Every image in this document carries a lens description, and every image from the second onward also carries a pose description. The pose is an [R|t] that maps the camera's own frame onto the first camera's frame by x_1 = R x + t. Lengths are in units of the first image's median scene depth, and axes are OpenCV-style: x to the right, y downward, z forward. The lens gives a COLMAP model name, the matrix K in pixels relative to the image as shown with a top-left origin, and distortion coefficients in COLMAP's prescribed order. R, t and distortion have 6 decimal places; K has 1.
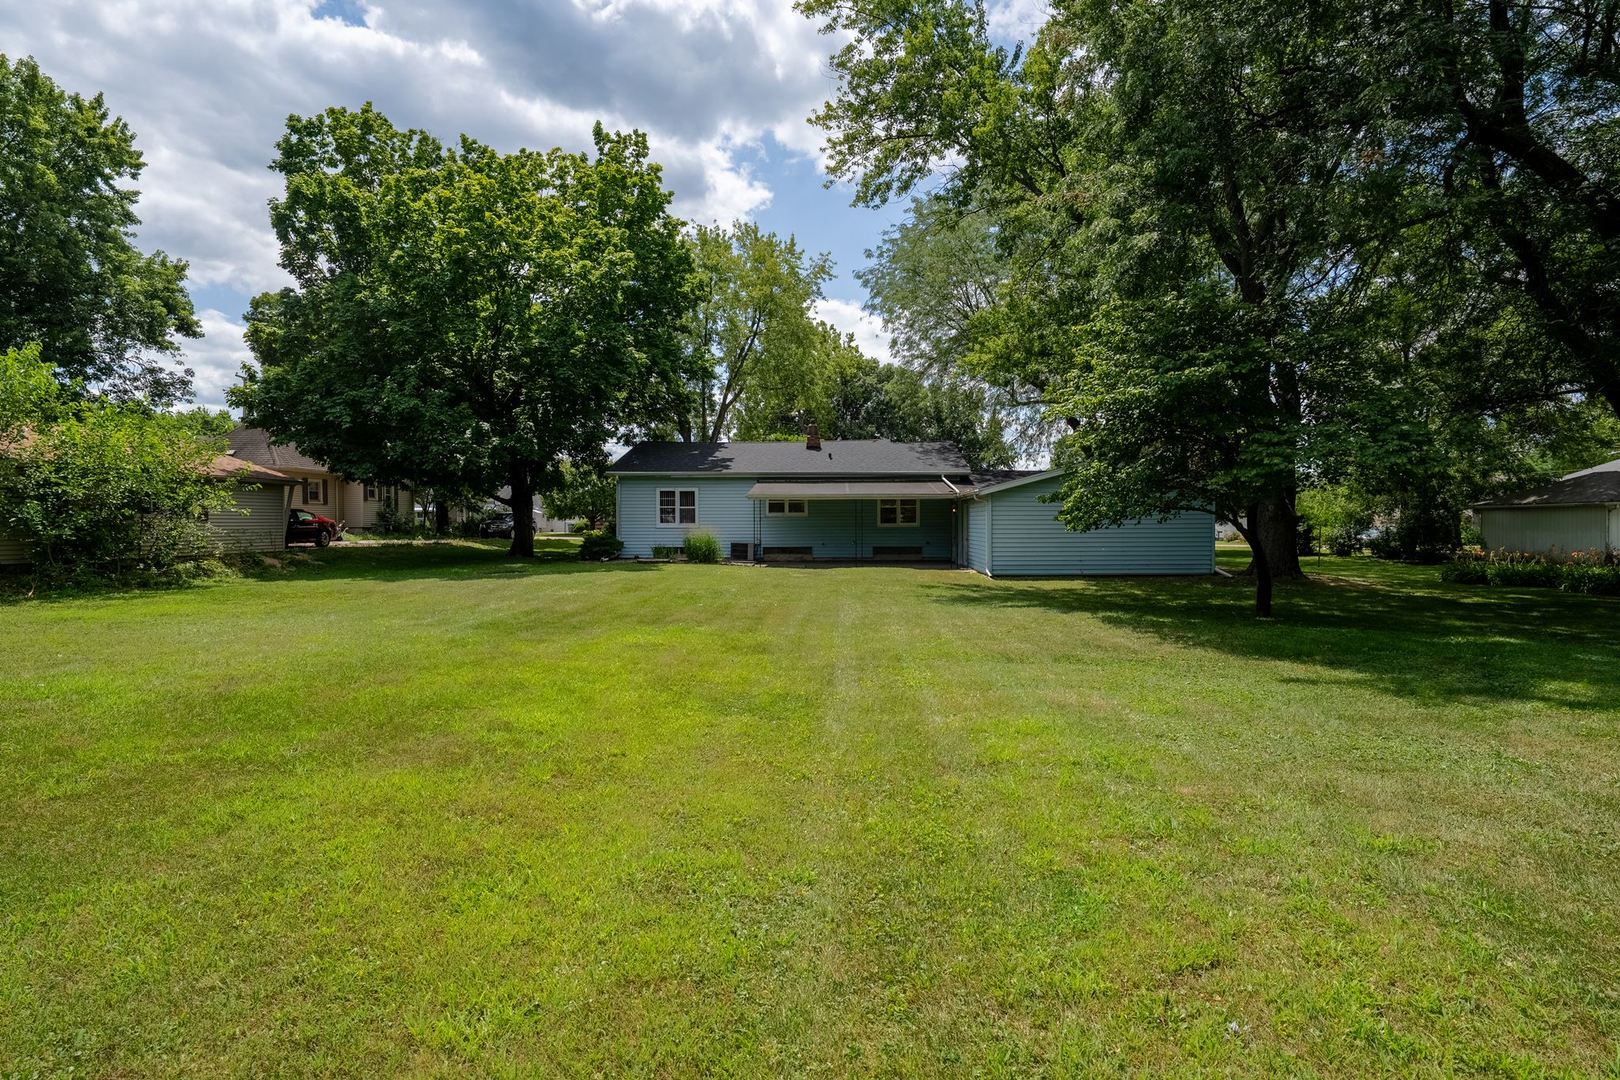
lens RADIAL K [[831.6, 0, 800.7], [0, 831.6, 538.5], [0, 0, 1]] dist [-0.006889, -0.000493]
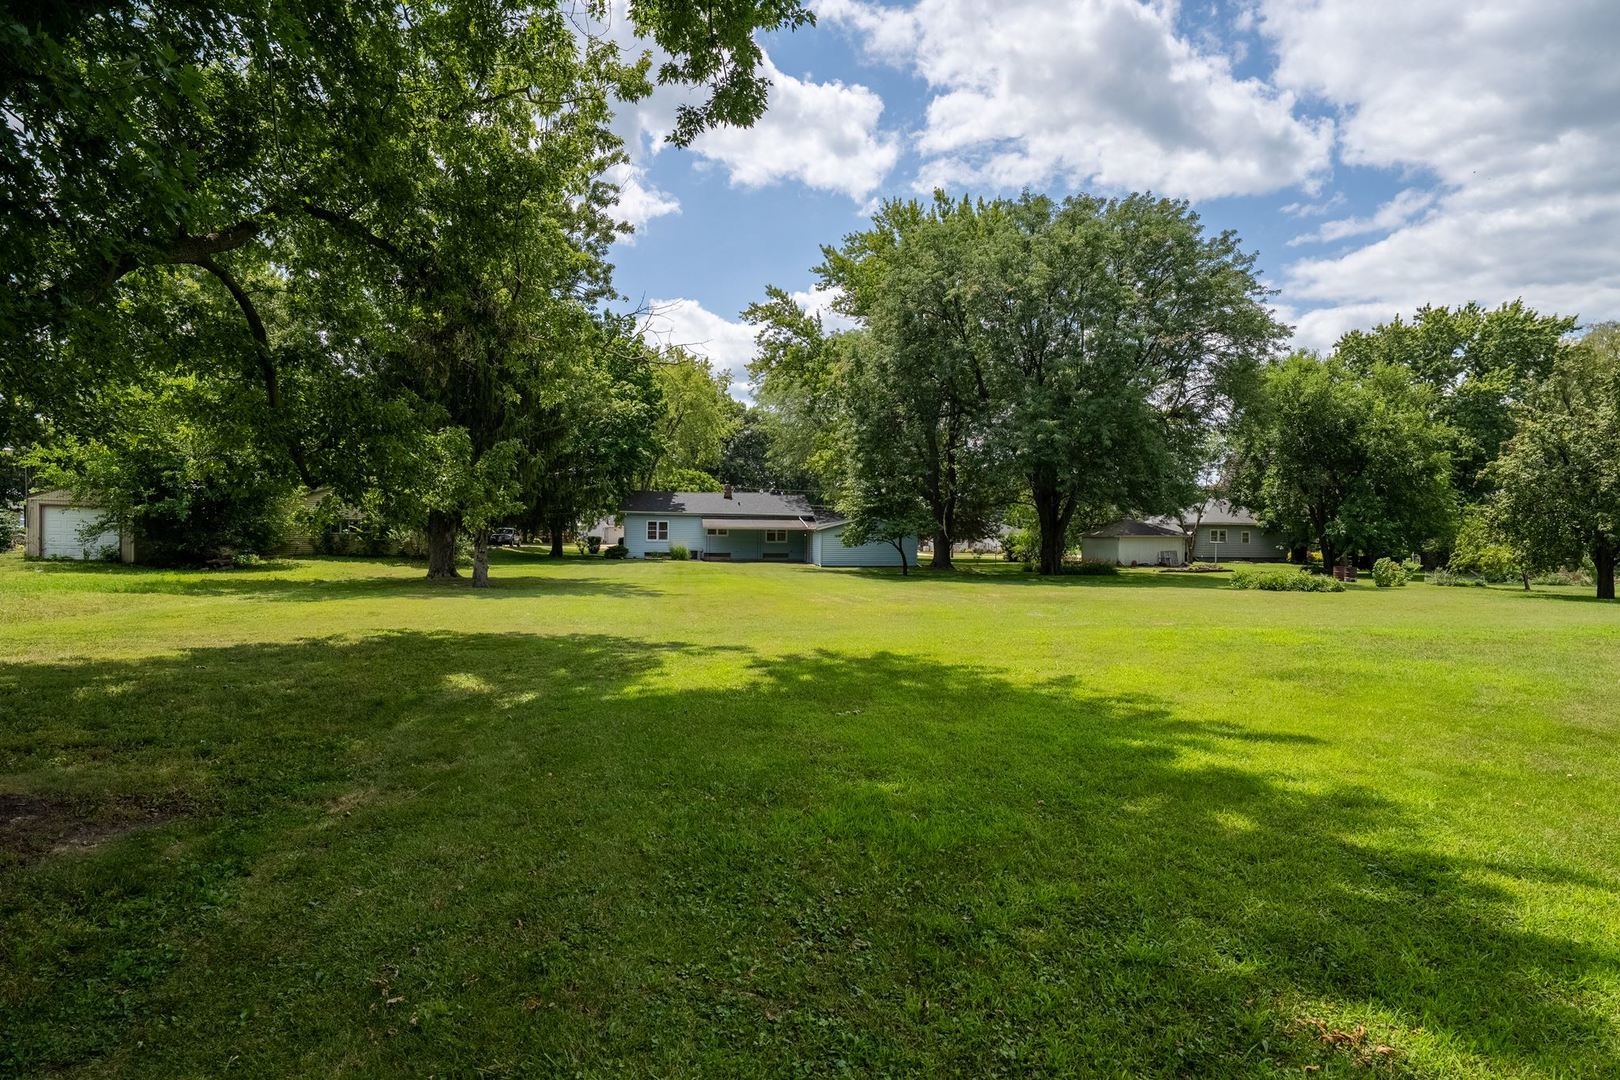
lens RADIAL K [[831.6, 0, 815.4], [0, 831.6, 541.7], [0, 0, 1]] dist [-0.006889, -0.000493]
pose [[0.980374, 0.013224, 0.196704, -0.169103], [-0.011857, 0.999897, -0.008127, -0.002183], [-0.196791, 0.005635, 0.980429, -0.888136]]
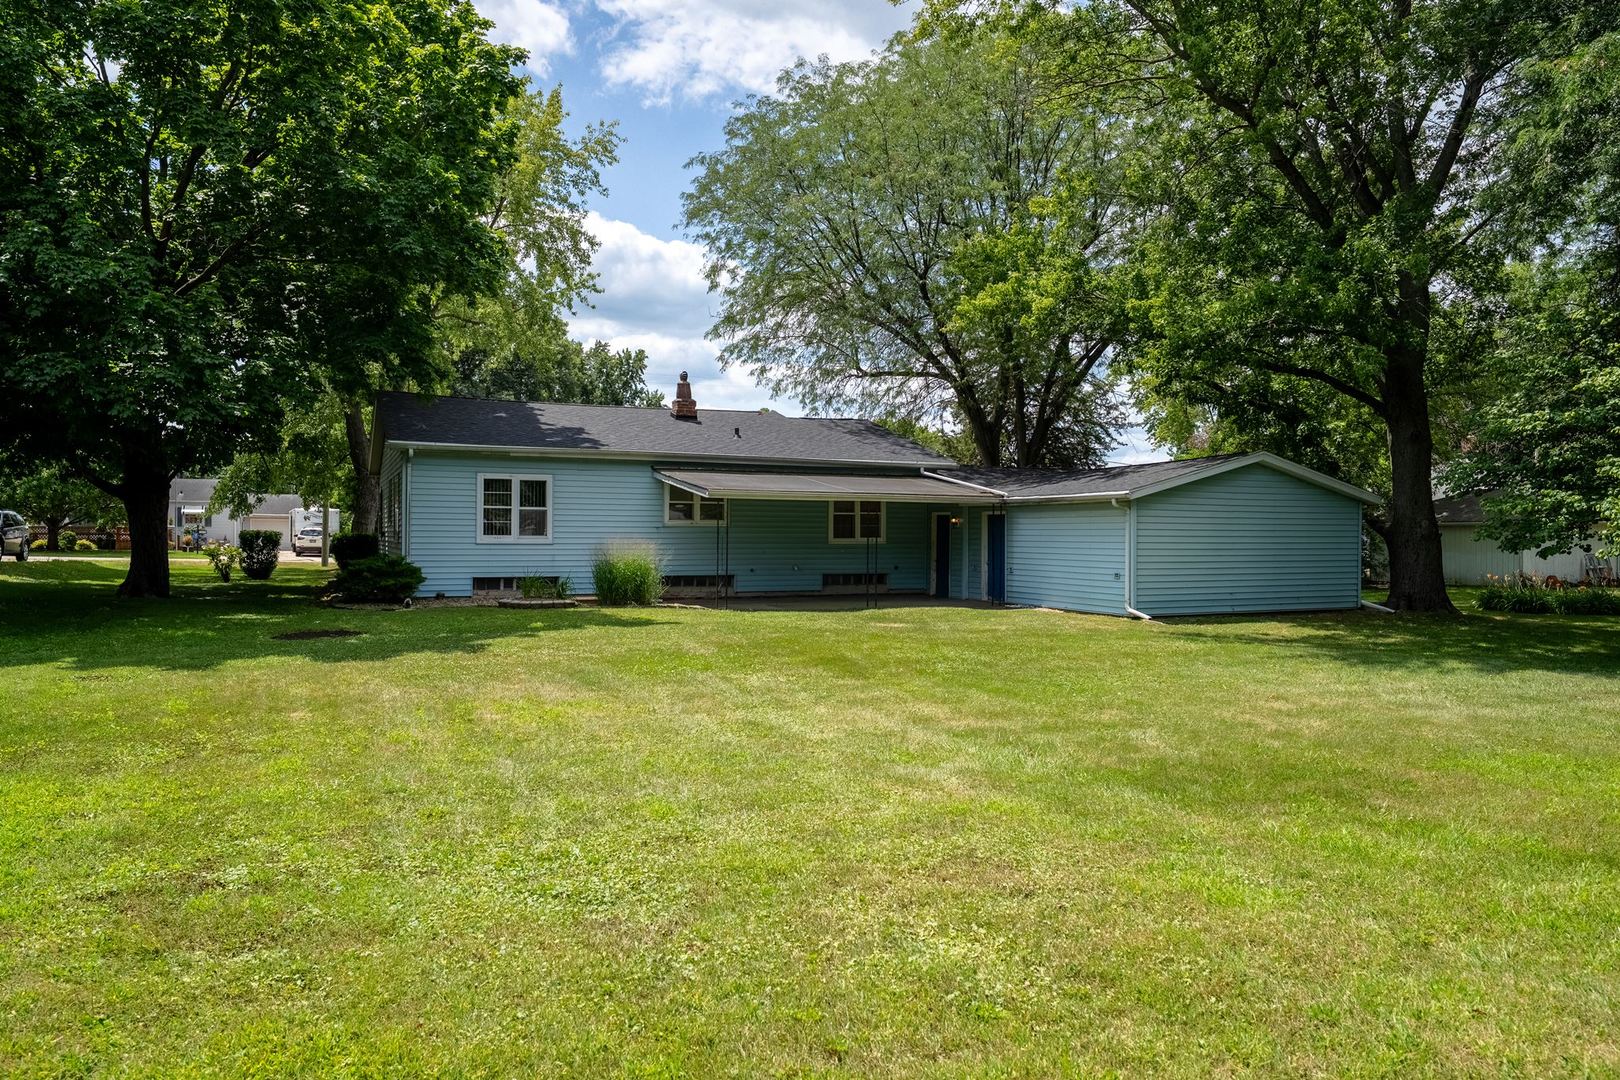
lens RADIAL K [[1100.0, 0, 817.1], [0, 1100.0, 542.8], [0, 0, 1]] dist [-0.009863, -0.001144]
pose [[0.896109, 0.004349, 0.443813, -0.301767], [-0.000850, 0.999967, -0.008083, -0.007415], [-0.443834, 0.006866, 0.896083, 0.224992]]
